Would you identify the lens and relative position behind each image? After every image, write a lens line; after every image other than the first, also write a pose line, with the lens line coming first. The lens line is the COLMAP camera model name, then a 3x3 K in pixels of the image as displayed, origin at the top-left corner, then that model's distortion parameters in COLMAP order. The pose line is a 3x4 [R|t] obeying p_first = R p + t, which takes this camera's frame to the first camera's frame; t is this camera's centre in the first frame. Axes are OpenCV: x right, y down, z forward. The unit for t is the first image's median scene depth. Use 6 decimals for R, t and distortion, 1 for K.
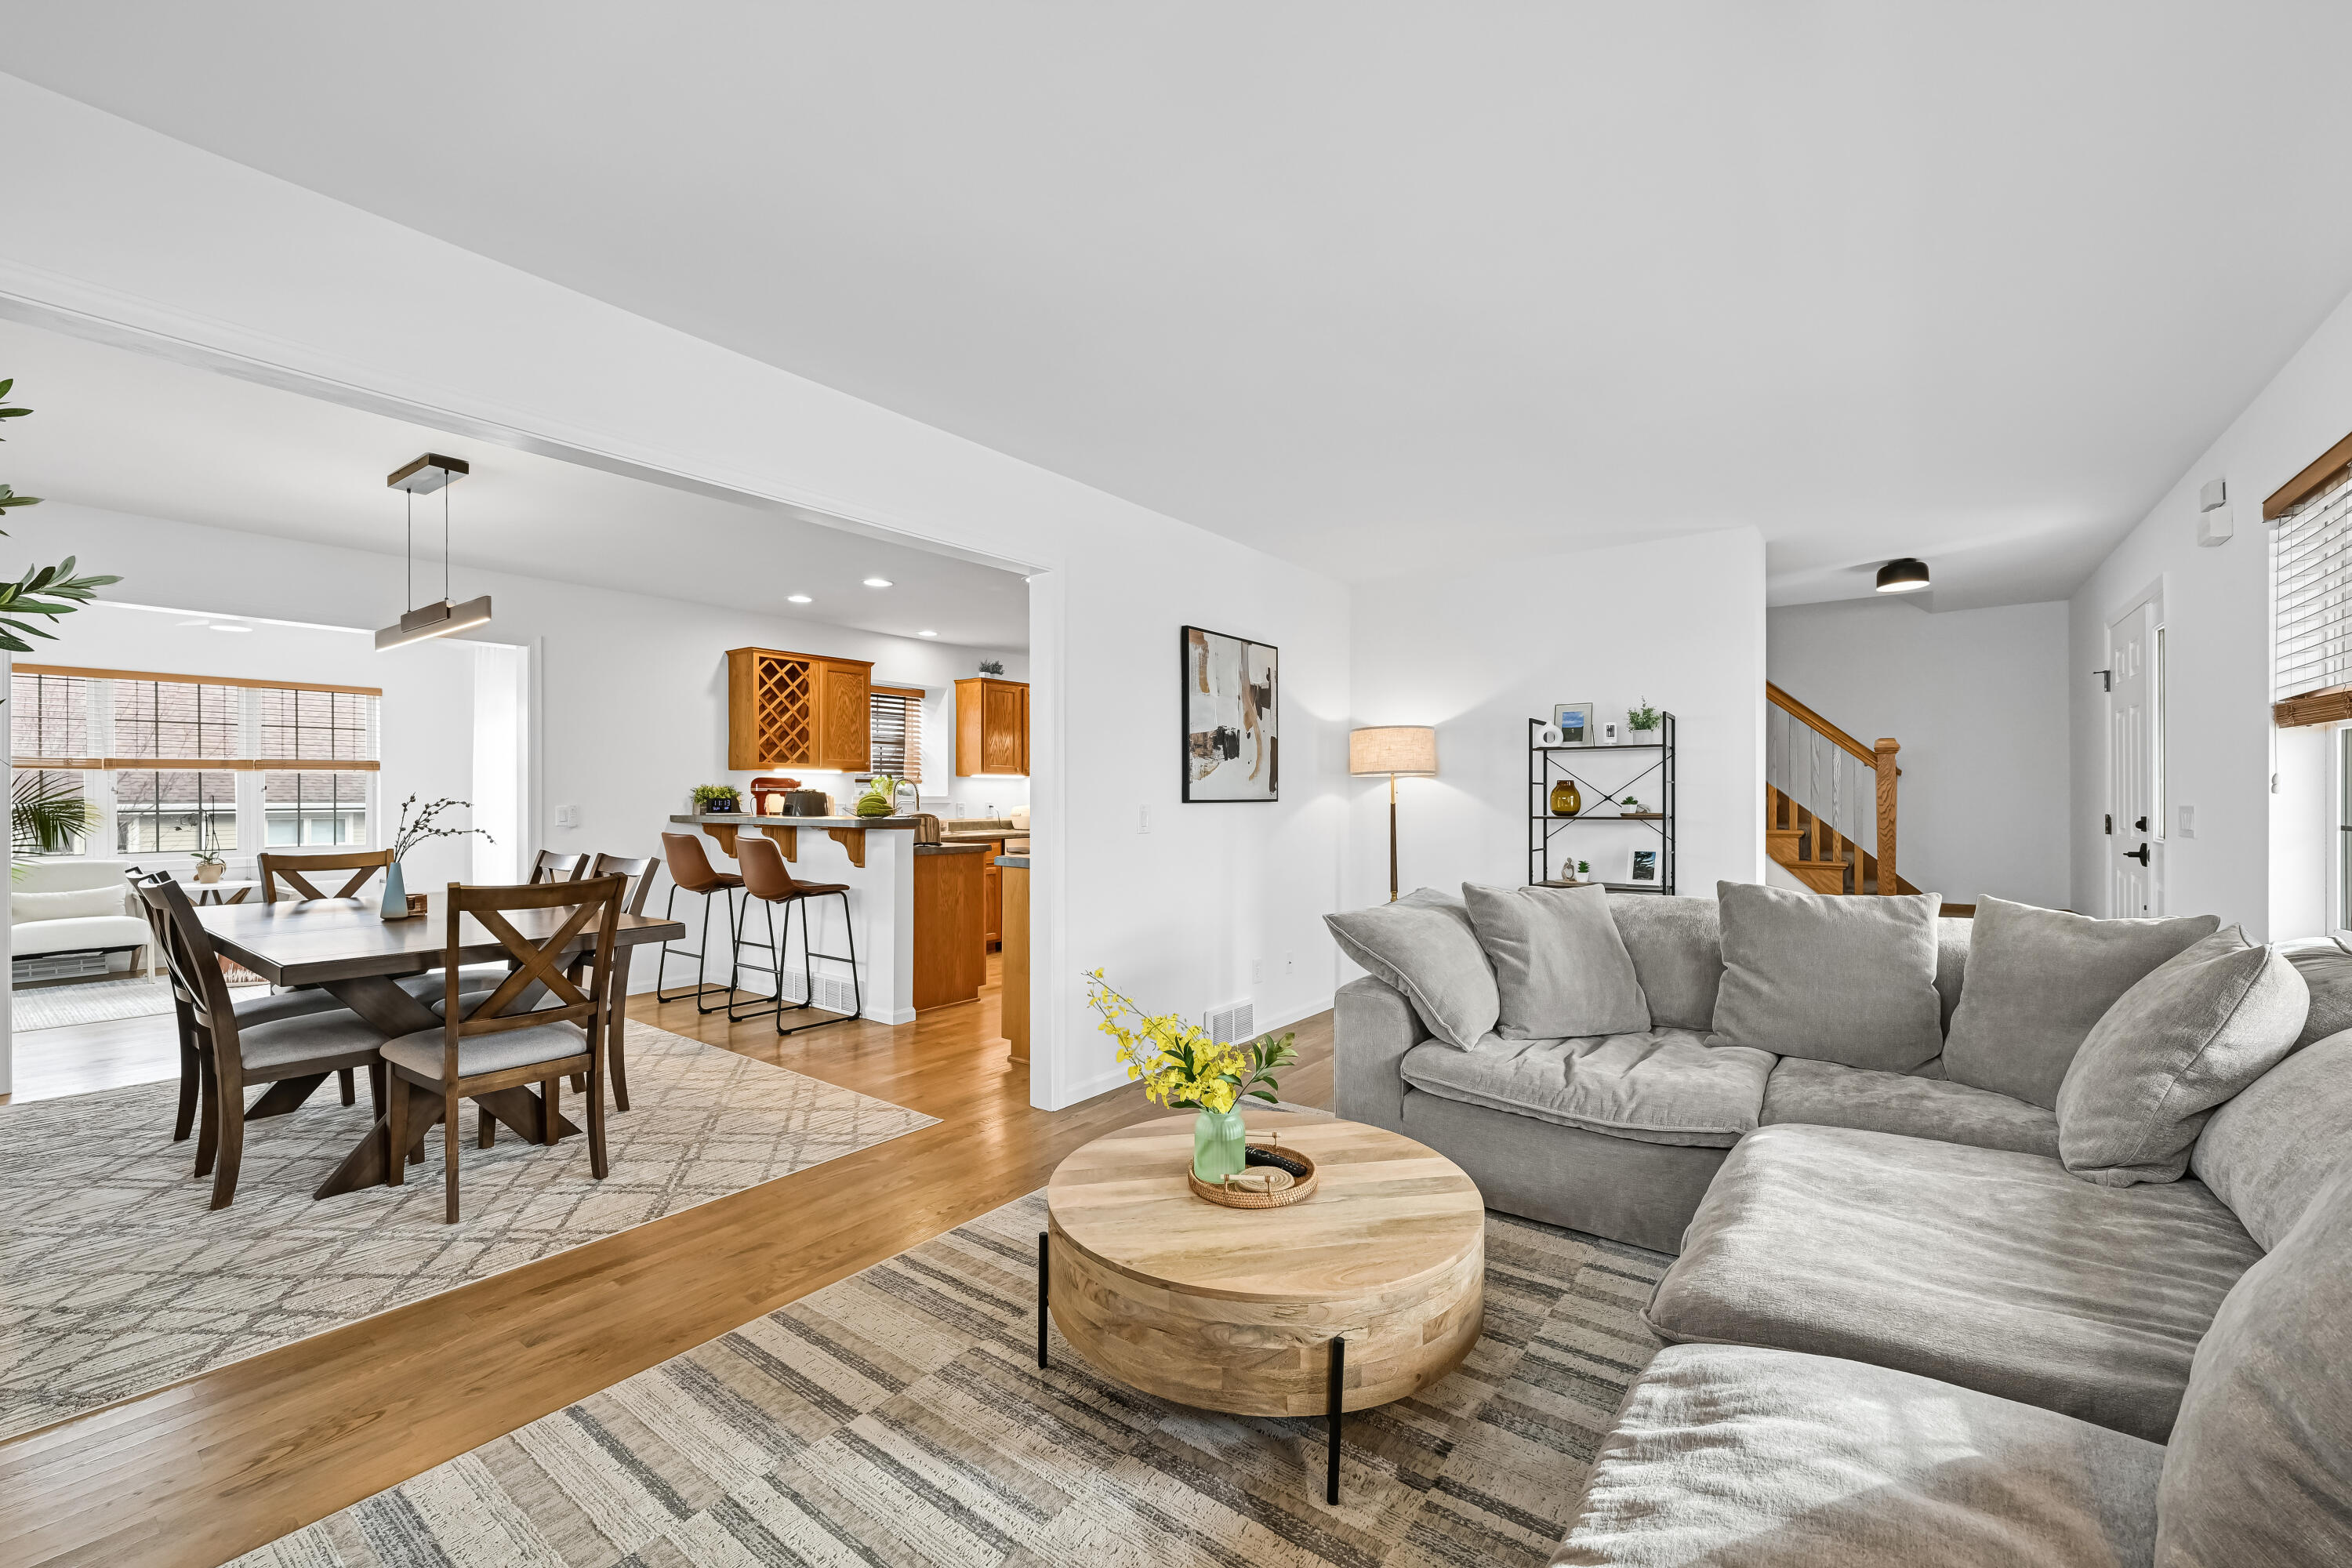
lens RADIAL K [[979.4, 0, 1176.0], [0, 979.4, 784.0], [0, 0, 1]] dist [-0.000897, 0.000110]
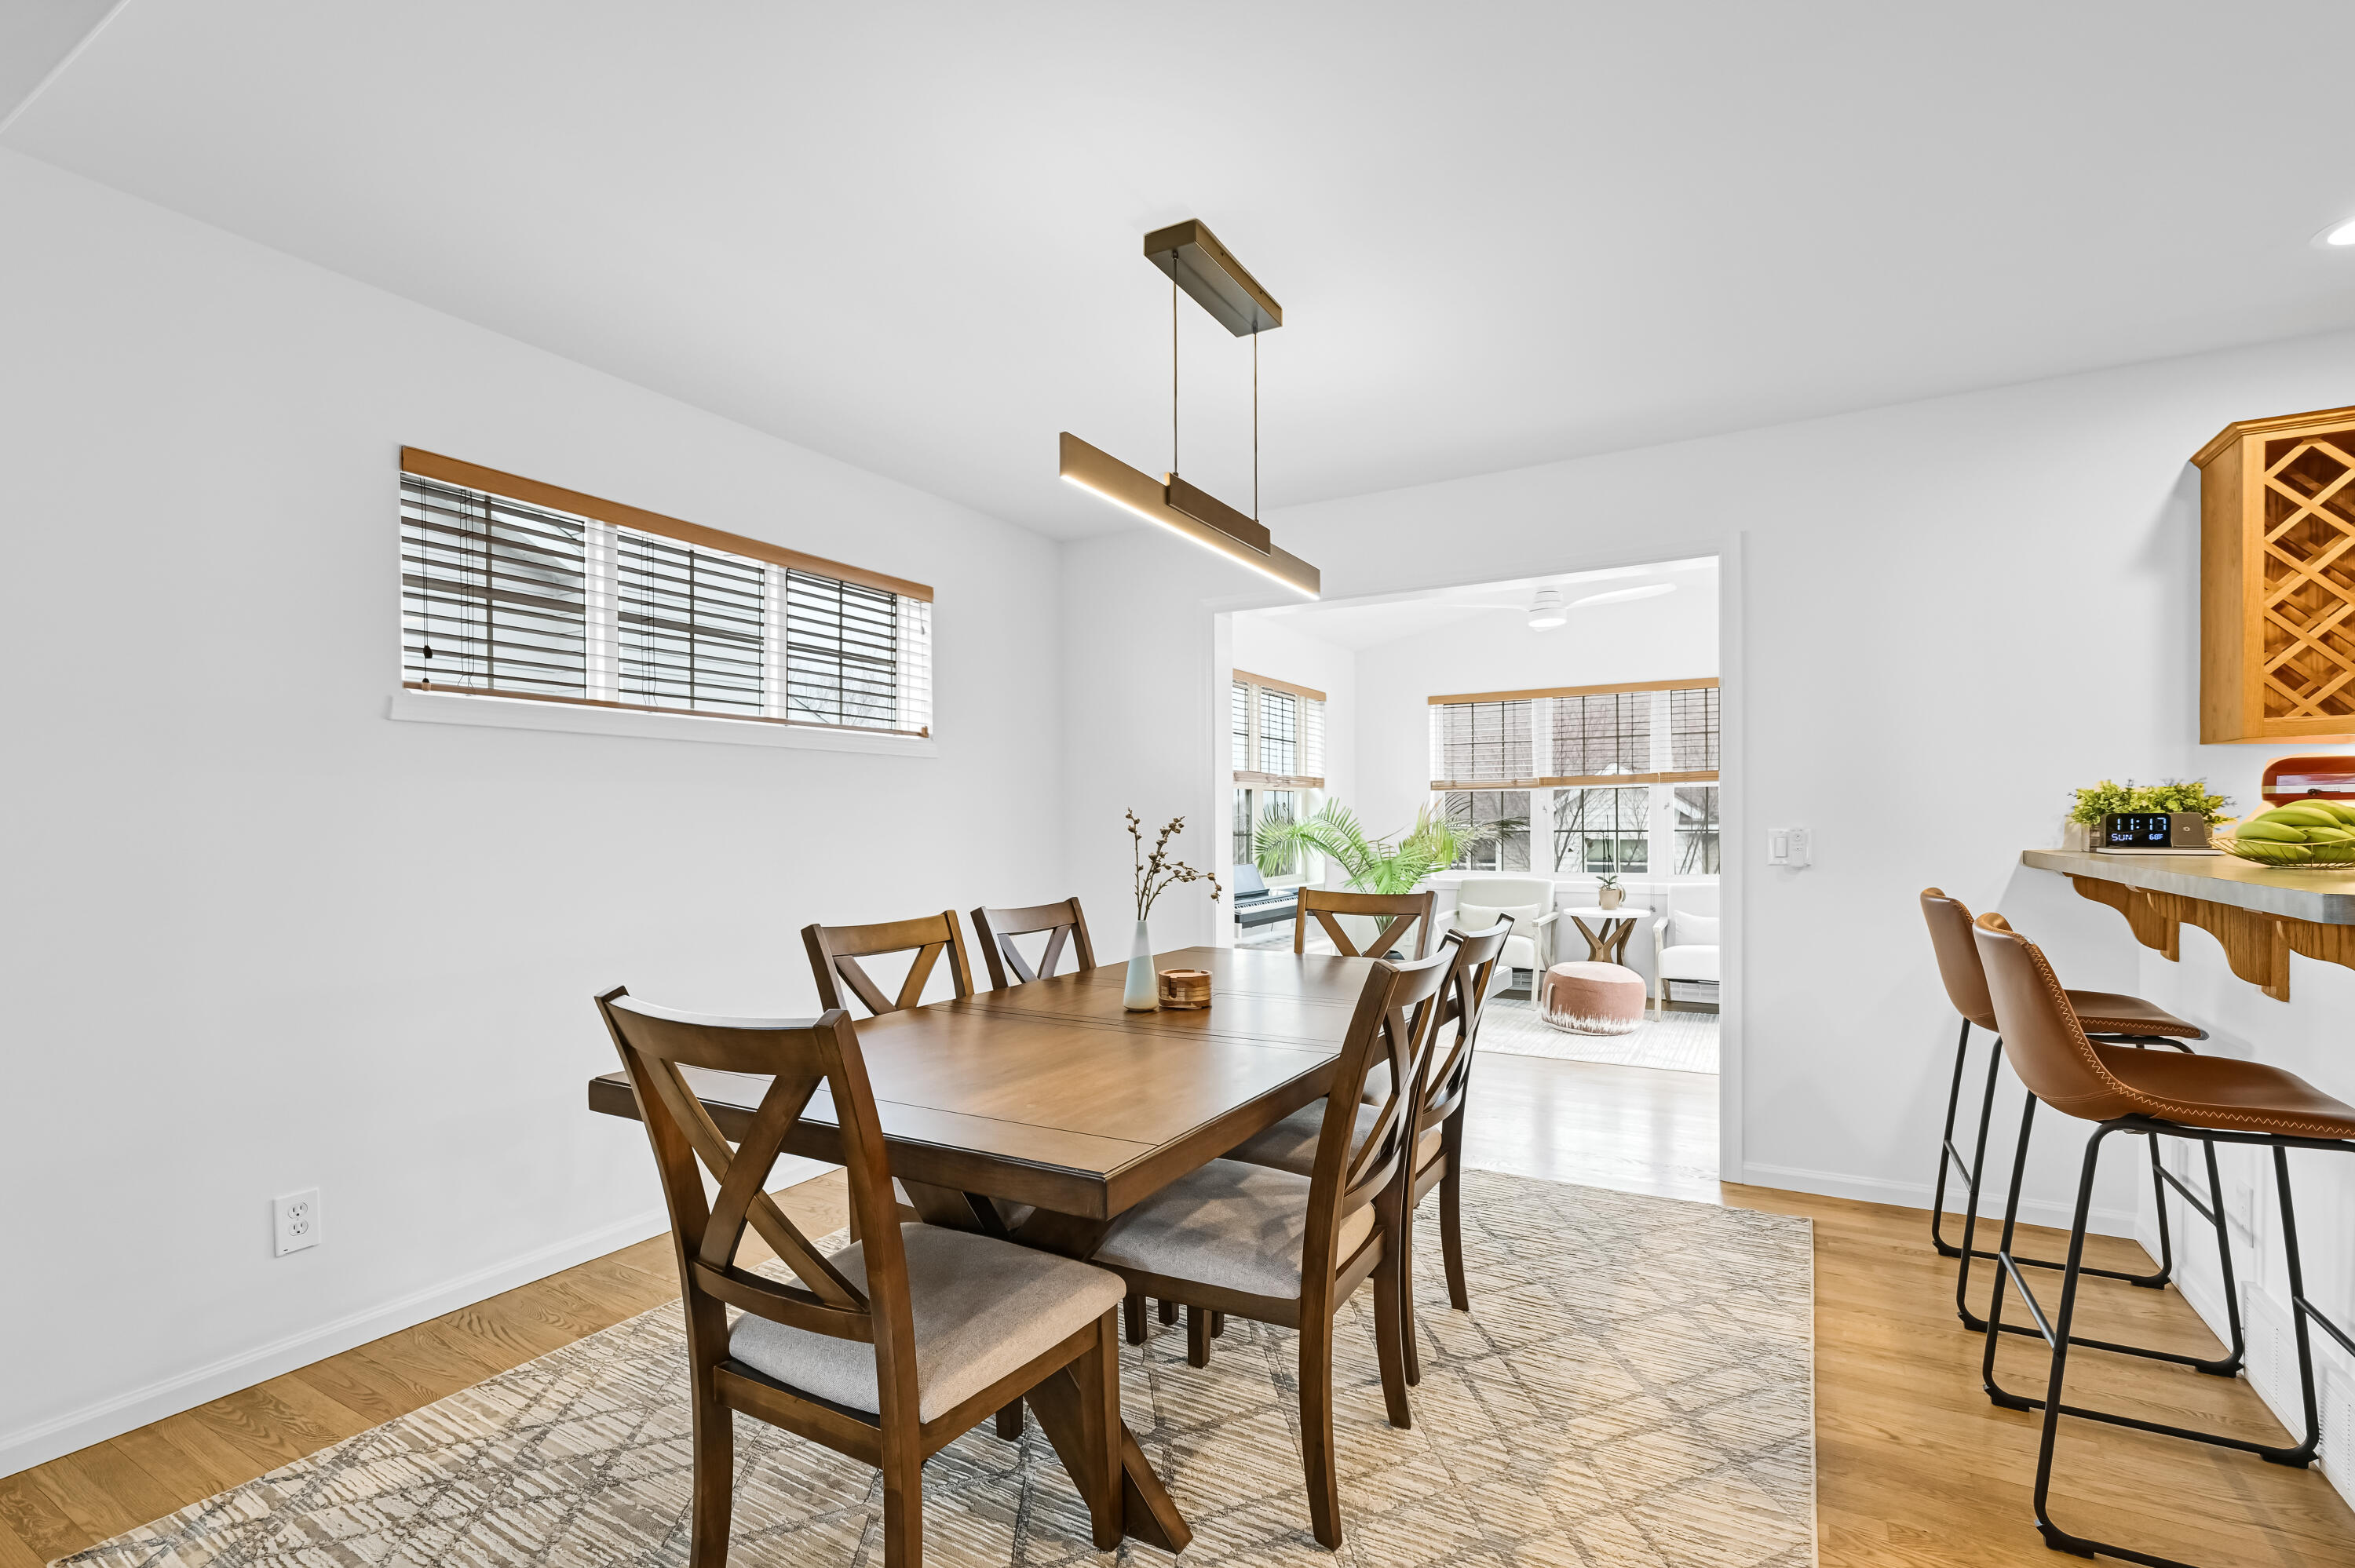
lens RADIAL K [[1049.8, 0, 1168.0], [0, 1049.8, 825.3], [0, 0, 1]] dist [-0.001581, -0.000022]
pose [[0.114974, 0.002549, -0.993365, -0.067176], [0.021210, 0.999762, 0.005020, 0.008299], [0.993142, -0.021646, 0.114892, 0.523913]]
